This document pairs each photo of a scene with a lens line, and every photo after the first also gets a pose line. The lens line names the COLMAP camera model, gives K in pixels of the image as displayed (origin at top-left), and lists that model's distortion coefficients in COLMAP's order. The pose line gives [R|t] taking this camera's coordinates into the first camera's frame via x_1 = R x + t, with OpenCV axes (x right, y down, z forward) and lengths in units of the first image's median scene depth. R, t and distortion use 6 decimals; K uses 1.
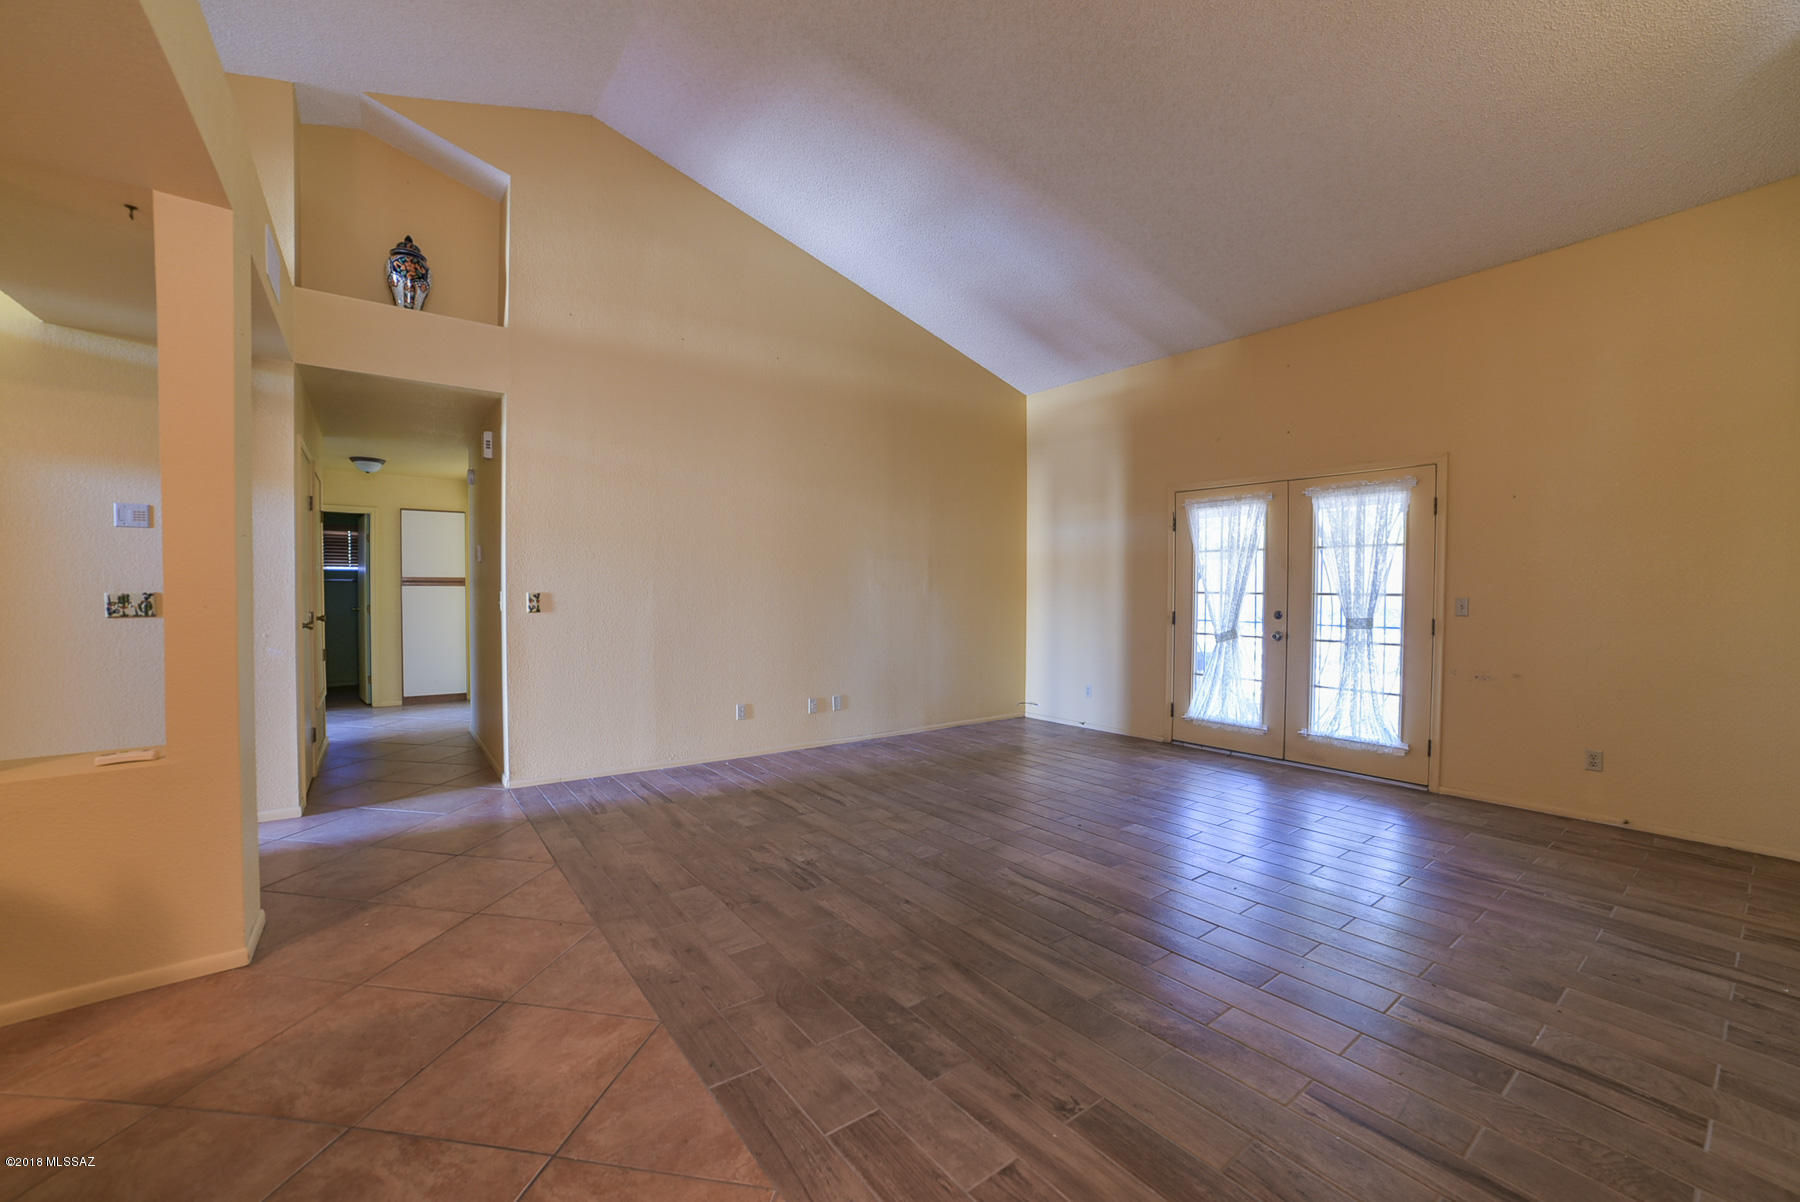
lens RADIAL K [[716.1, 0, 900.7], [0, 716.1, 606.4], [0, 0, 1]] dist [-0.086134, 0.032583]
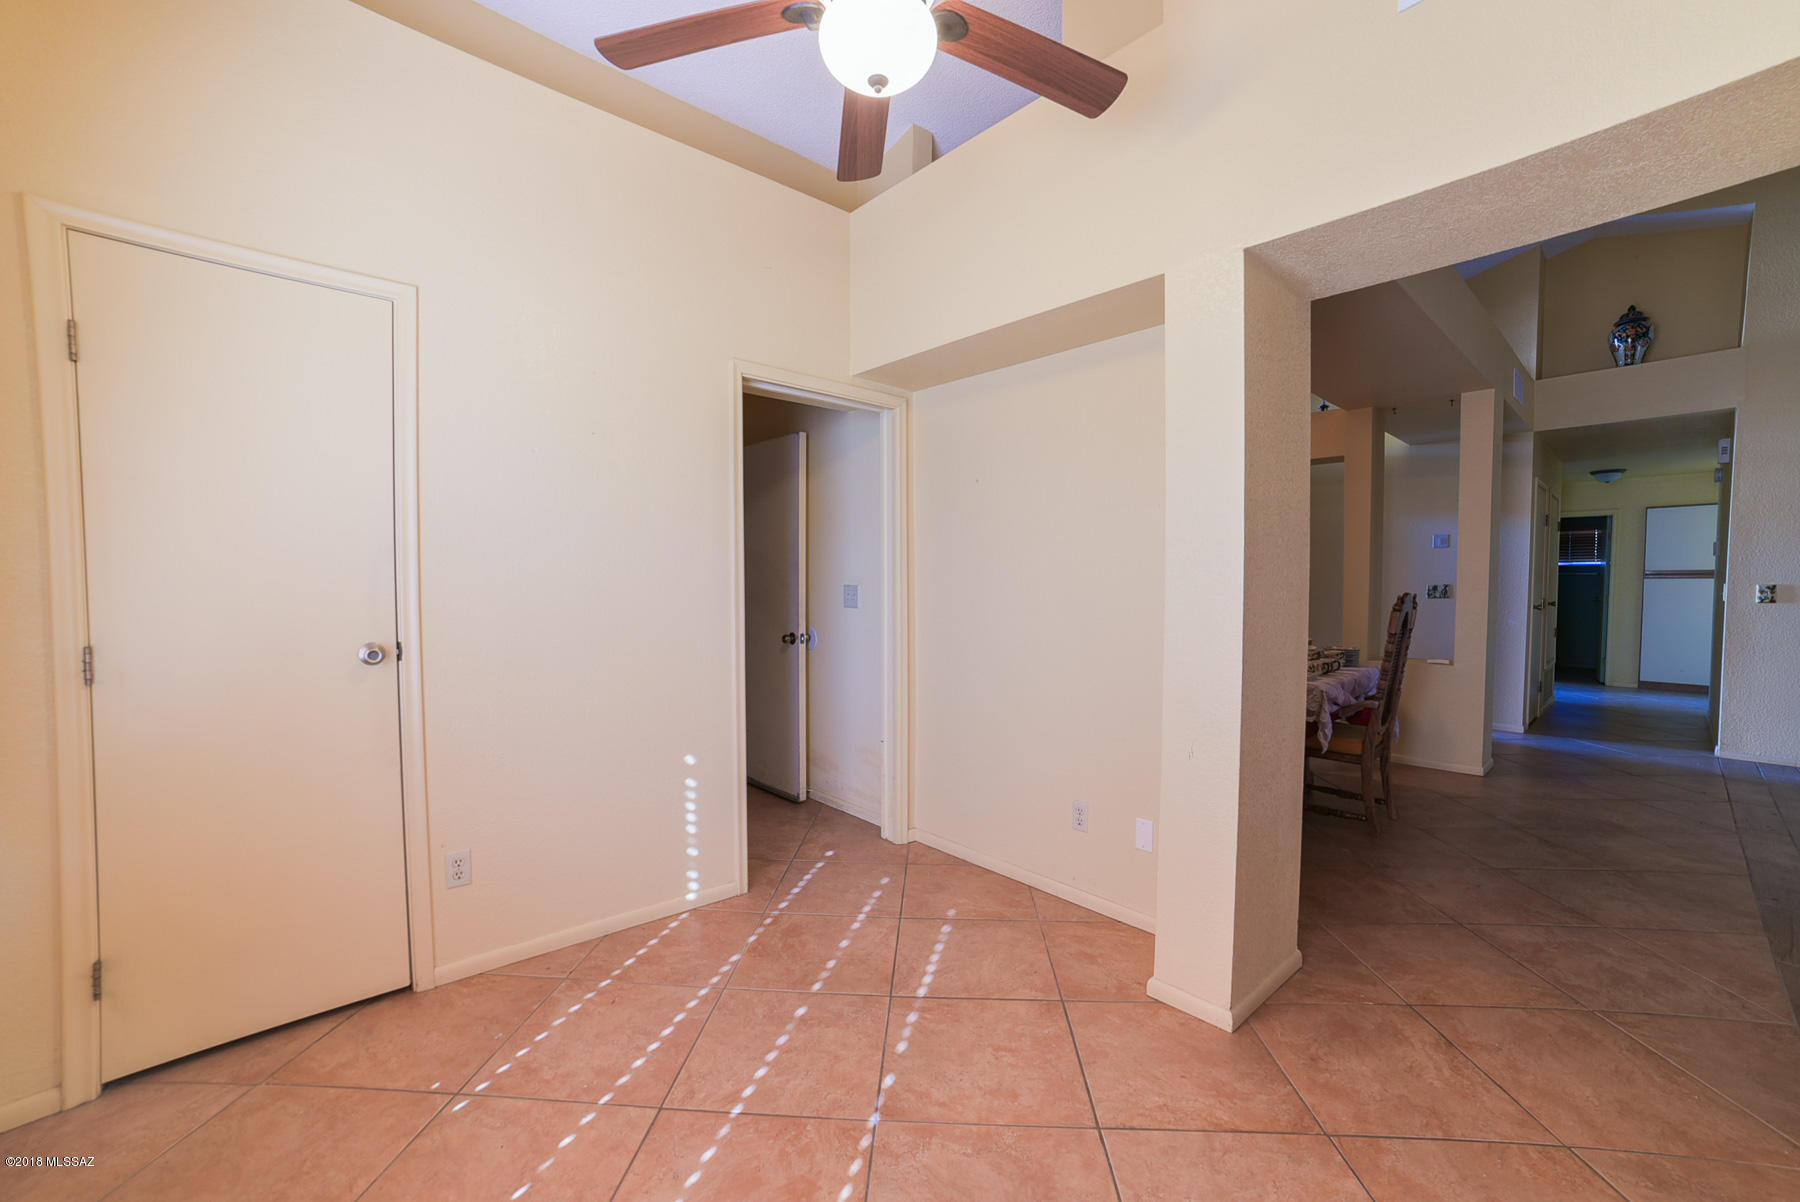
lens RADIAL K [[720.9, 0, 928.8], [0, 720.9, 609.0], [0, 0, 1]] dist [-0.073530, 0.042529]
pose [[0.110147, 0.034694, -0.993310, 0.462325], [-0.021089, 0.999247, 0.032563, 0.010543], [0.993692, 0.017361, 0.110796, -0.450539]]
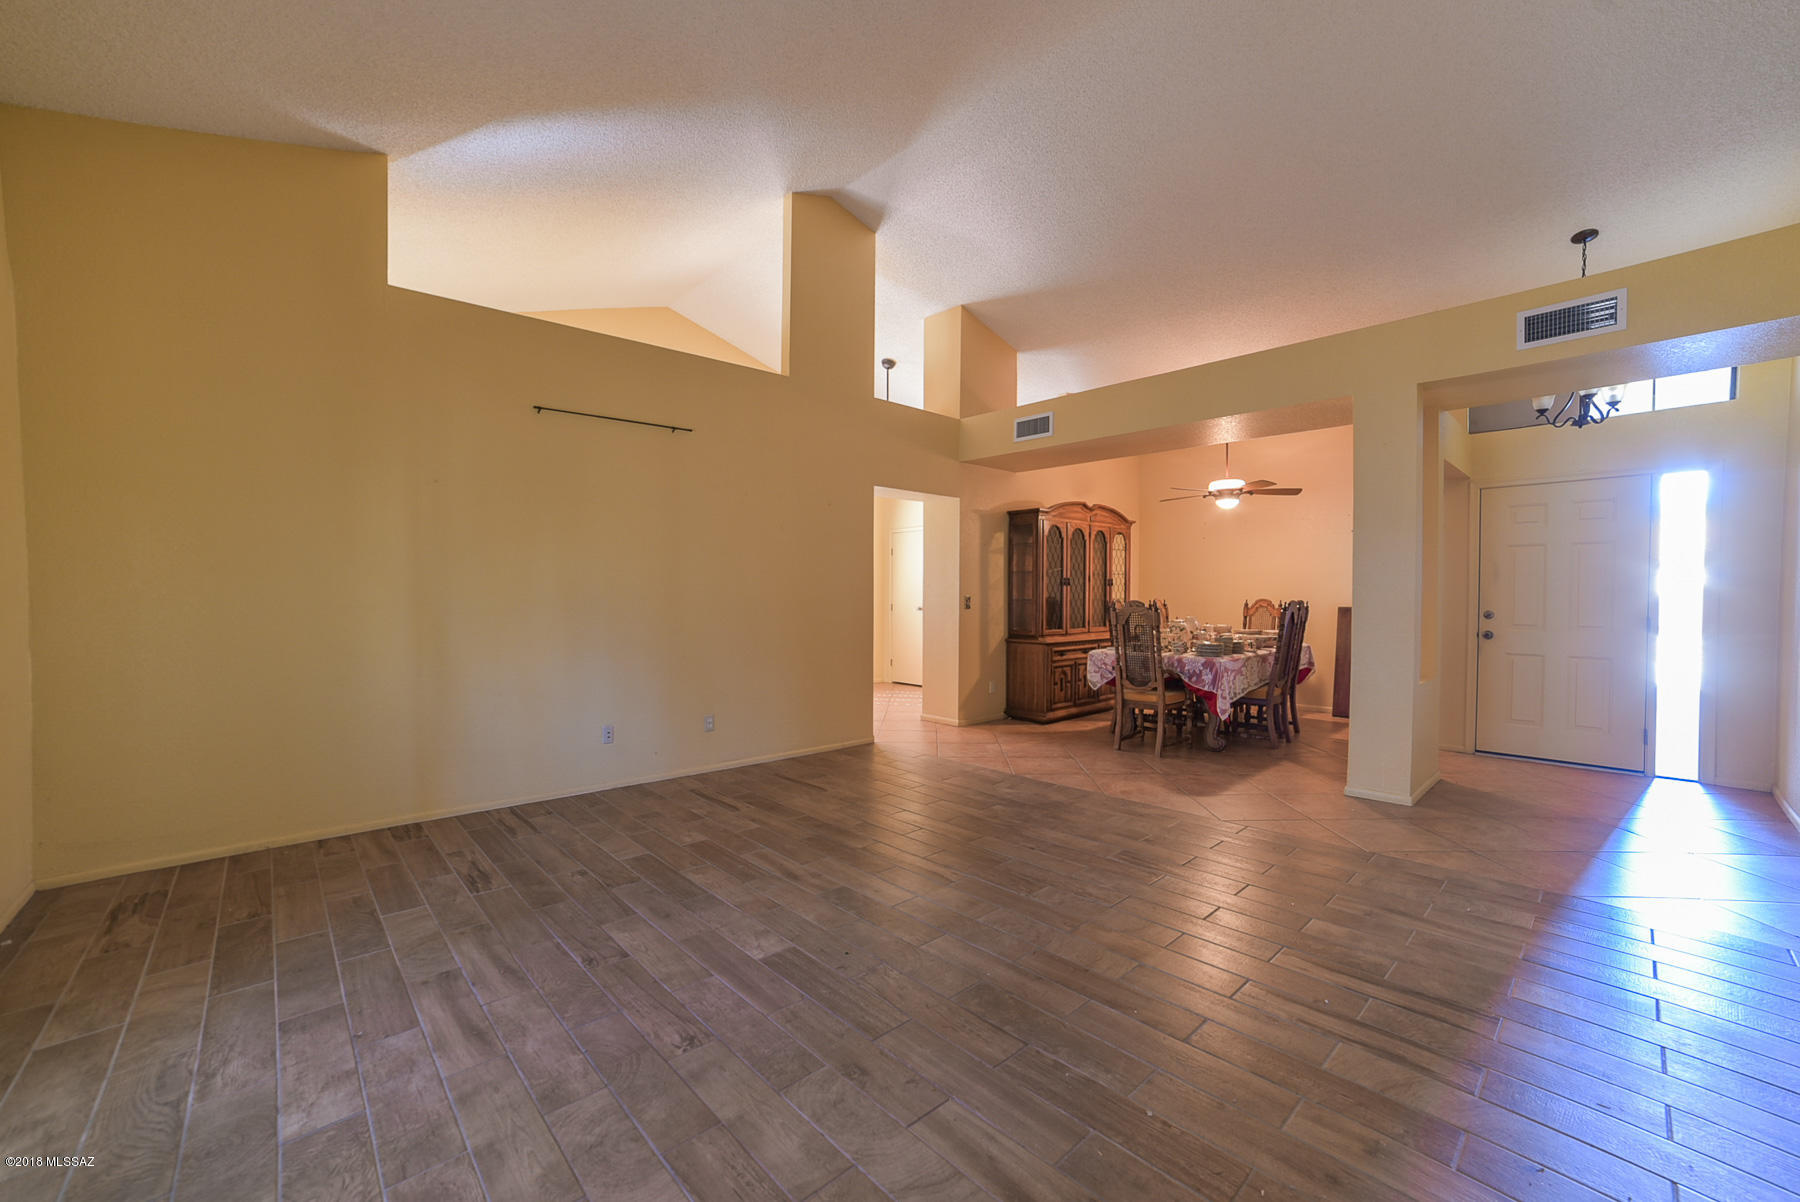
lens RADIAL K [[716.1, 0, 900.7], [0, 716.1, 606.4], [0, 0, 1]] dist [-0.086134, 0.032583]
pose [[-0.994829, -0.003622, -0.101504, 0.252968], [-0.007485, 0.999261, 0.037706, -0.031252], [0.101292, 0.038271, -0.994120, 1.526253]]
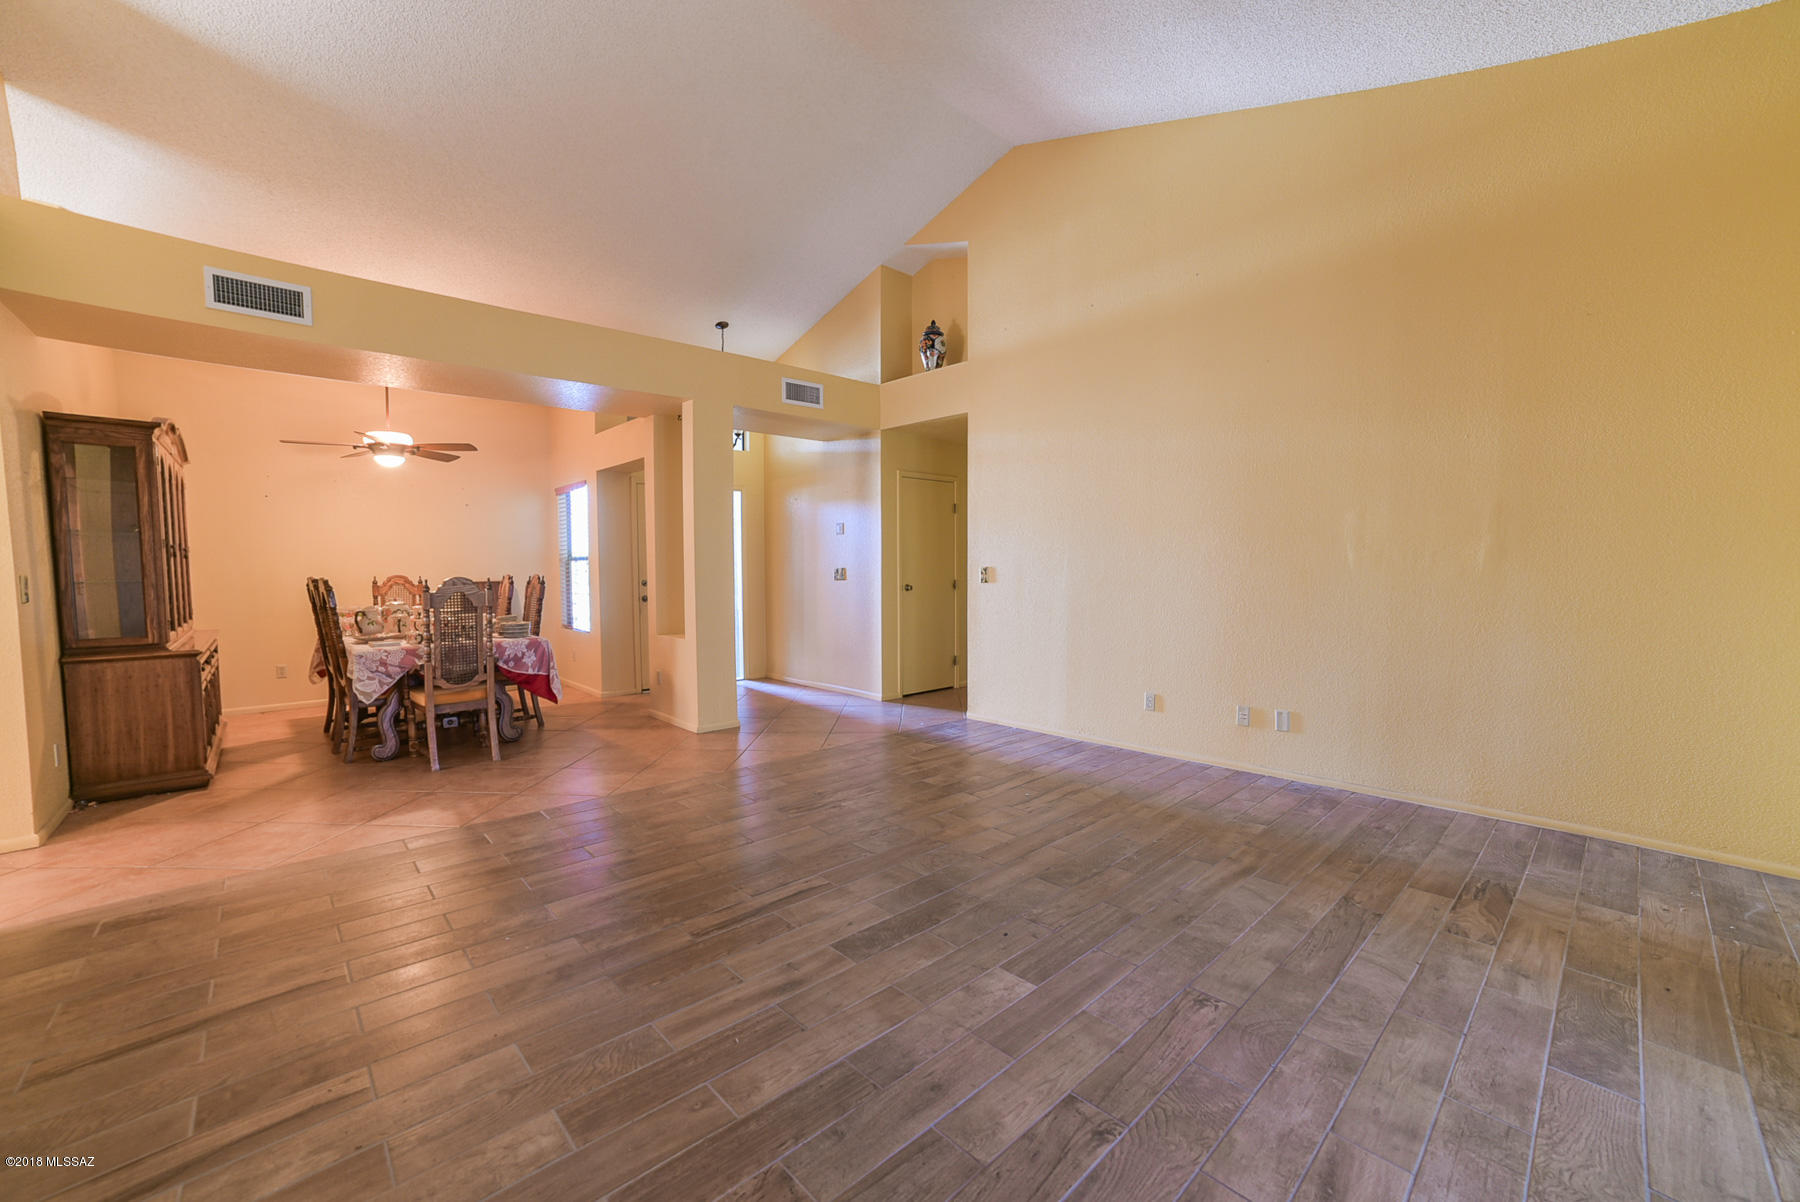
lens RADIAL K [[716.1, 0, 900.7], [0, 716.1, 606.4], [0, 0, 1]] dist [-0.086134, 0.032583]
pose [[0.104335, 0.050332, -0.993268, 0.794315], [-0.013318, 0.998700, 0.049209, -0.010978], [0.994453, 0.008094, 0.104869, 0.783816]]
